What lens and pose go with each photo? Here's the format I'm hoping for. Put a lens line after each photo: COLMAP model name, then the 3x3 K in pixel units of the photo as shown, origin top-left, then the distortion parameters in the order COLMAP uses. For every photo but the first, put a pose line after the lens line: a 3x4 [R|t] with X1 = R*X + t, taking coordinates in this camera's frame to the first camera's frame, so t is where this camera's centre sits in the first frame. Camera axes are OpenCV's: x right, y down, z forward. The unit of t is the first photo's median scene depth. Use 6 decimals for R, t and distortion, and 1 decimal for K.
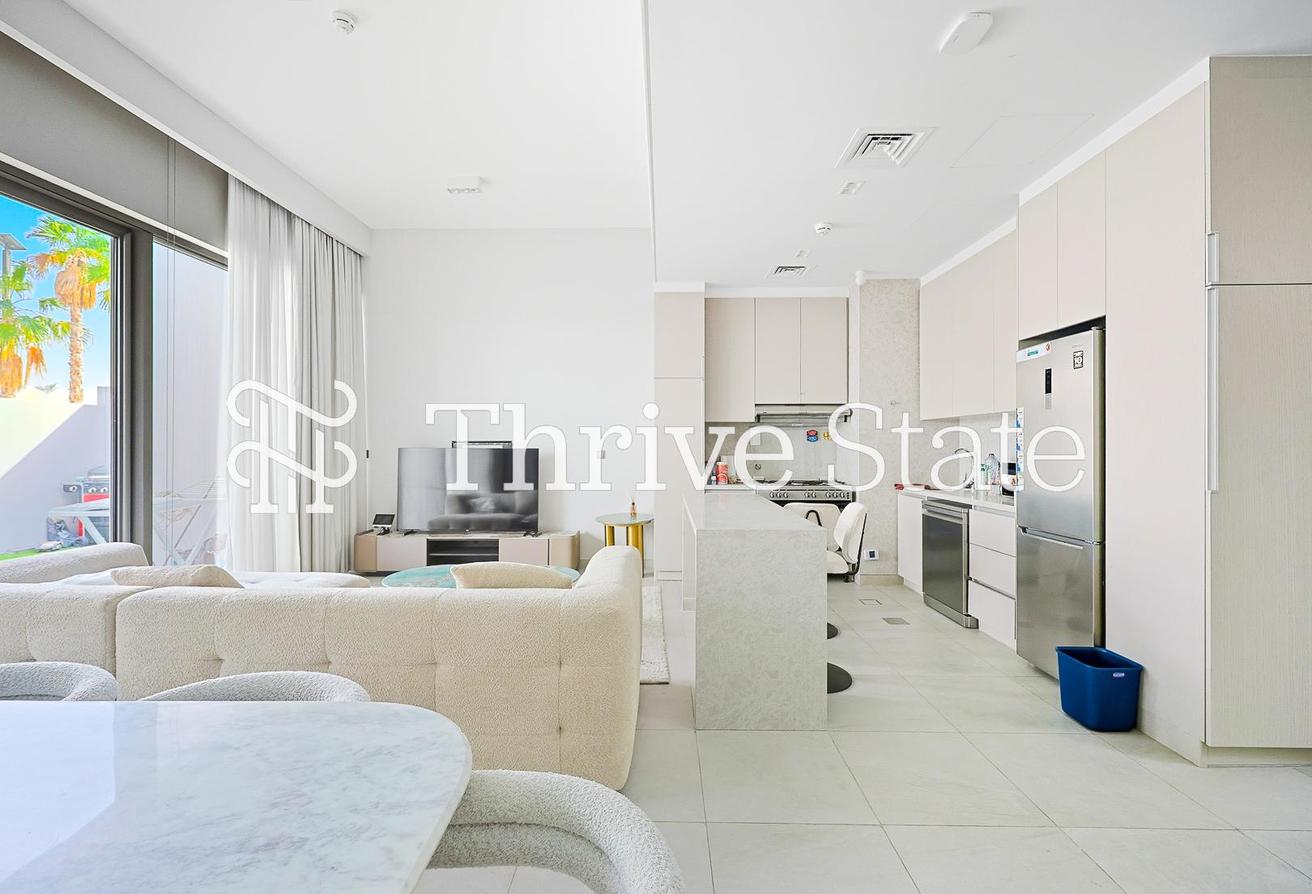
lens RADIAL K [[535.9, 0, 657.5], [0, 535.9, 445.0], [0, 0, 1]] dist [0.001466, 0.000788]
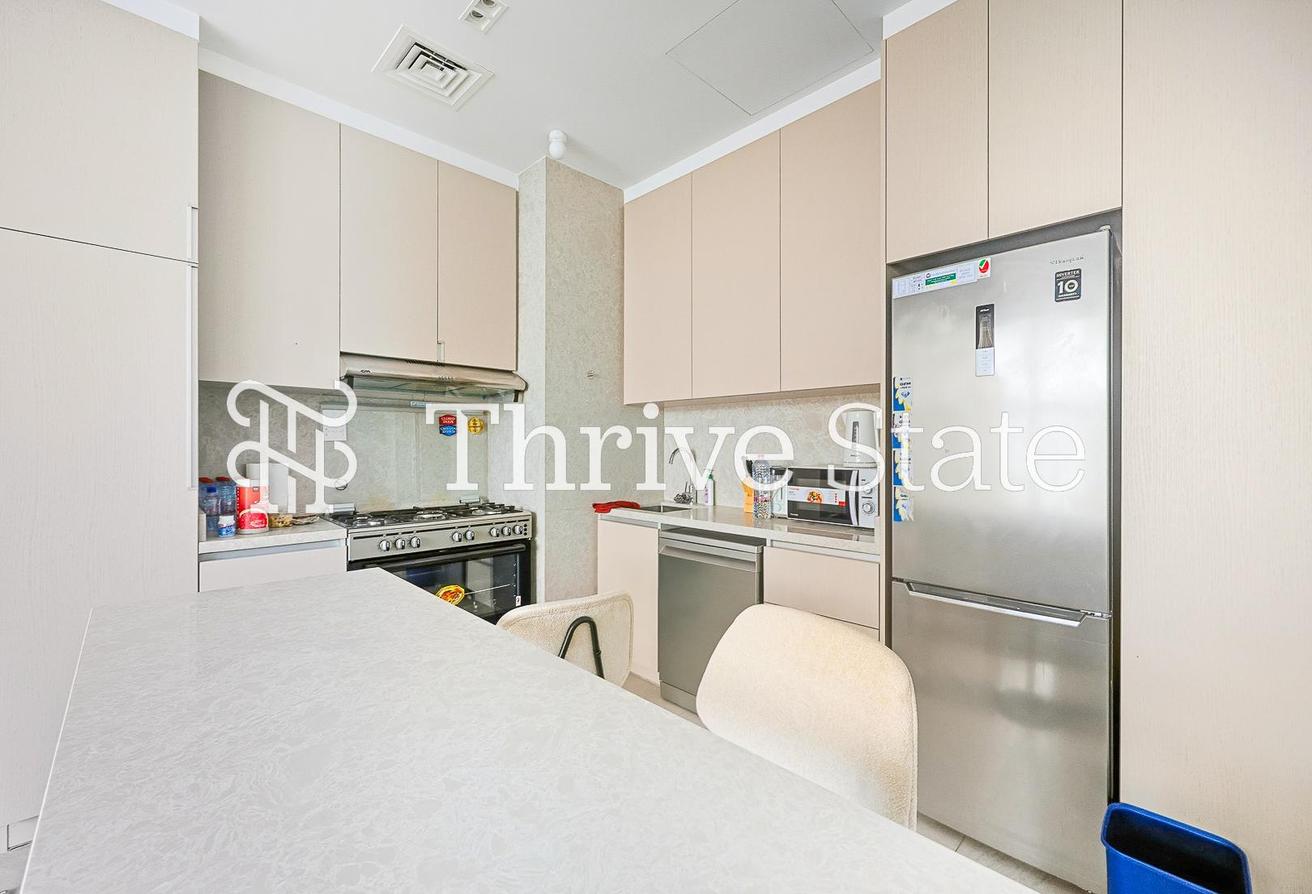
lens RADIAL K [[535.9, 0, 654.6], [0, 535.9, 449.0], [0, 0, 1]] dist [0.001466, 0.000788]
pose [[0.710048, -0.002176, 0.704150, 0.051445], [-0.002971, 0.999977, 0.006086, 0.004561], [-0.704147, -0.006414, 0.710025, 0.511863]]
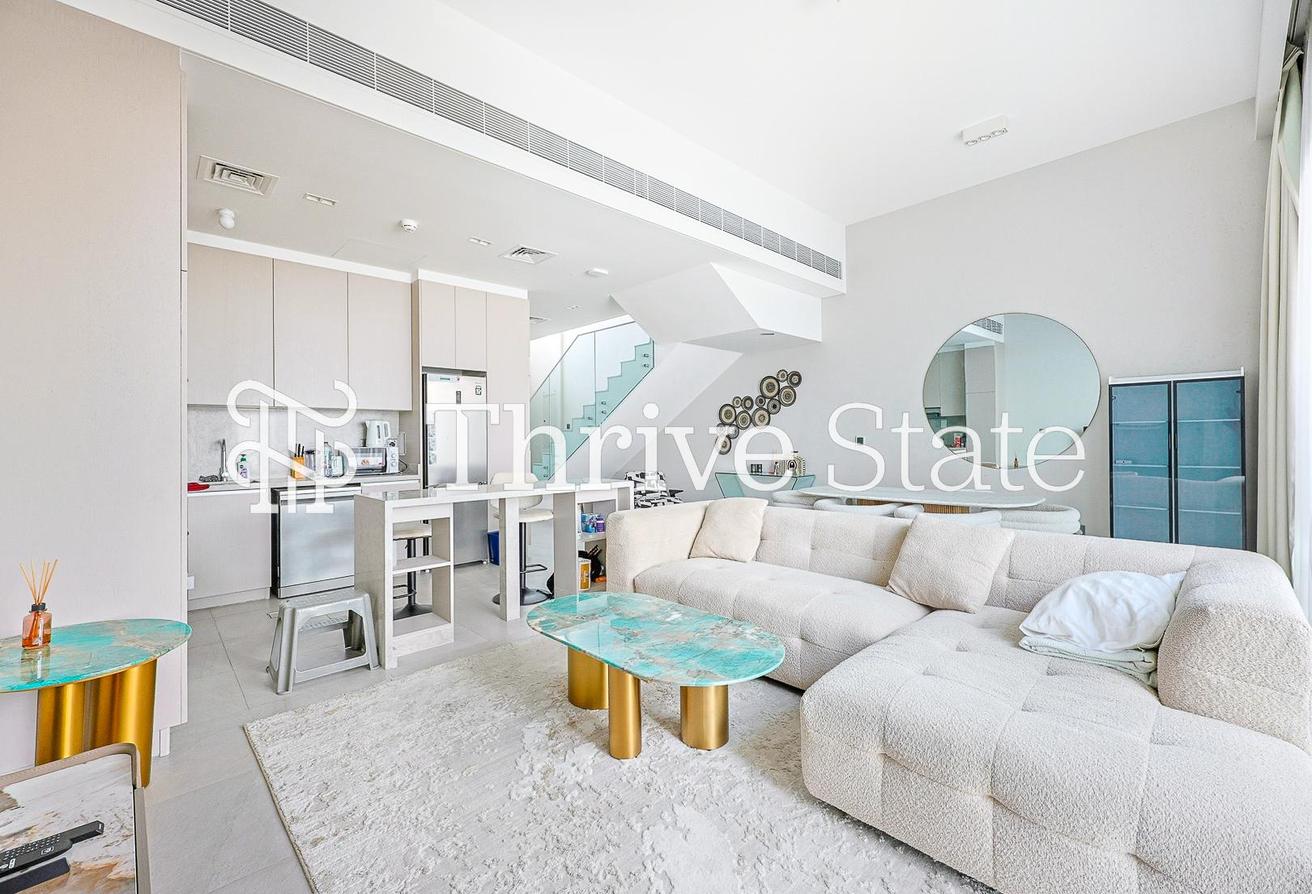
lens RADIAL K [[535.9, 0, 658.2], [0, 535.9, 437.8], [0, 0, 1]] dist [0.001466, 0.000788]
pose [[-0.687210, 0.008300, 0.726411, -0.601904], [0.010248, 0.999946, -0.001730, 0.013077], [-0.726386, 0.006256, -0.687258, 1.049960]]
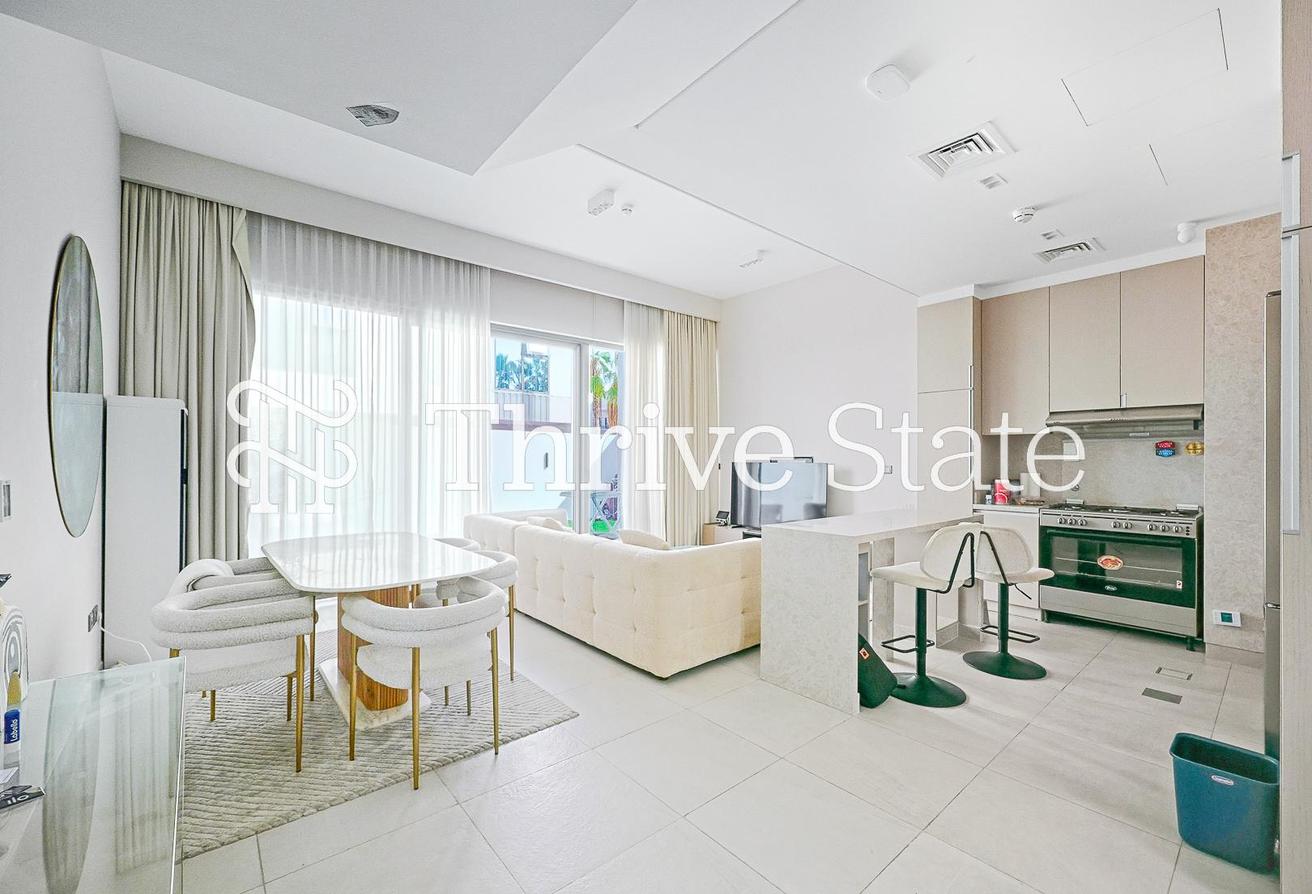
lens RADIAL K [[535.9, 0, 652.8], [0, 535.9, 459.3], [0, 0, 1]] dist [0.001466, 0.000788]
pose [[0.658787, 0.001494, -0.752328, 0.436359], [-0.001313, 0.999999, 0.000836, -0.002396], [0.752328, 0.000437, 0.658789, -0.028363]]
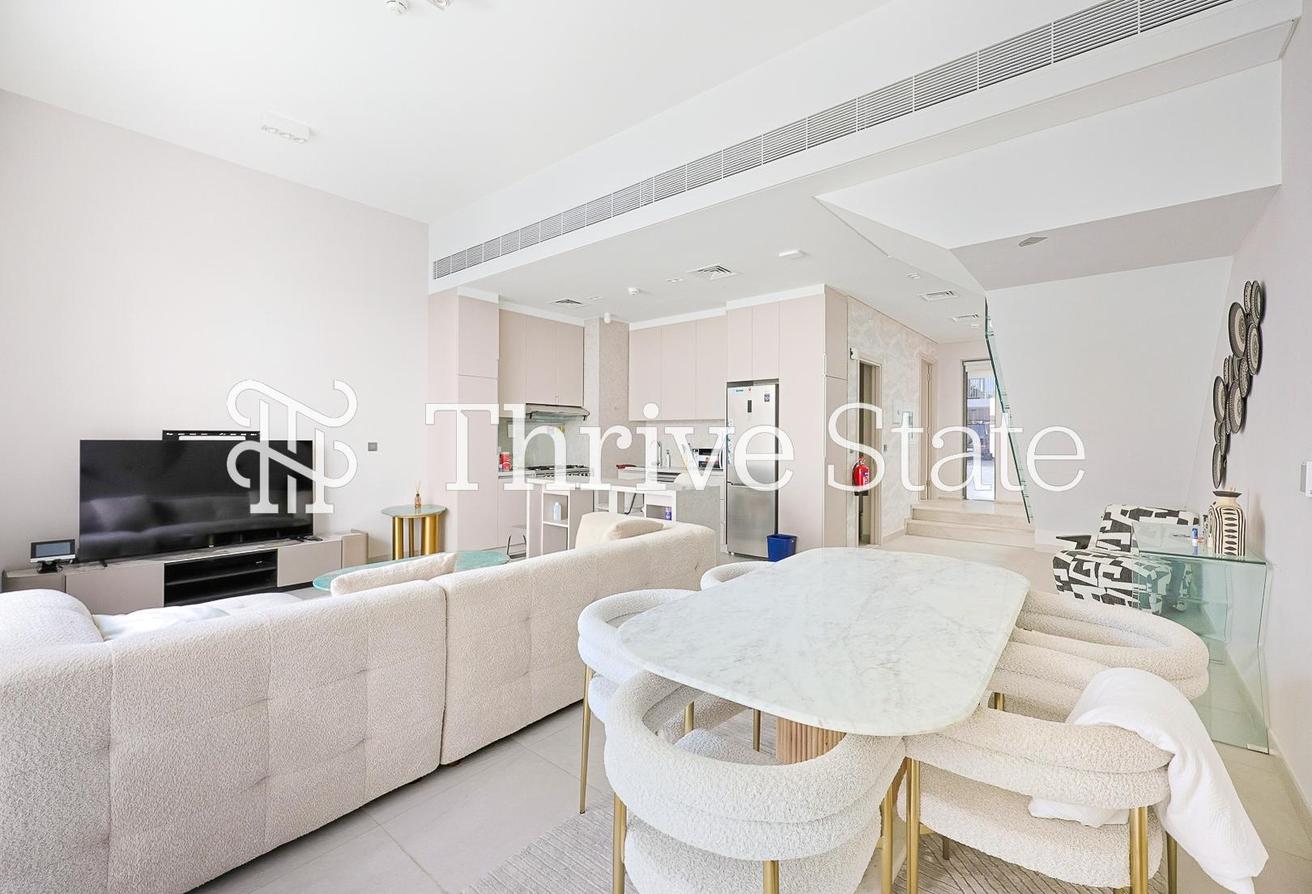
lens RADIAL K [[535.9, 0, 655.6], [0, 535.9, 430.8], [0, 0, 1]] dist [0.001466, 0.000788]
pose [[0.632313, 0.013906, 0.774588, -0.610606], [-0.006422, 0.999899, -0.012708, -0.001259], [-0.774686, 0.003061, 0.632338, 0.015912]]
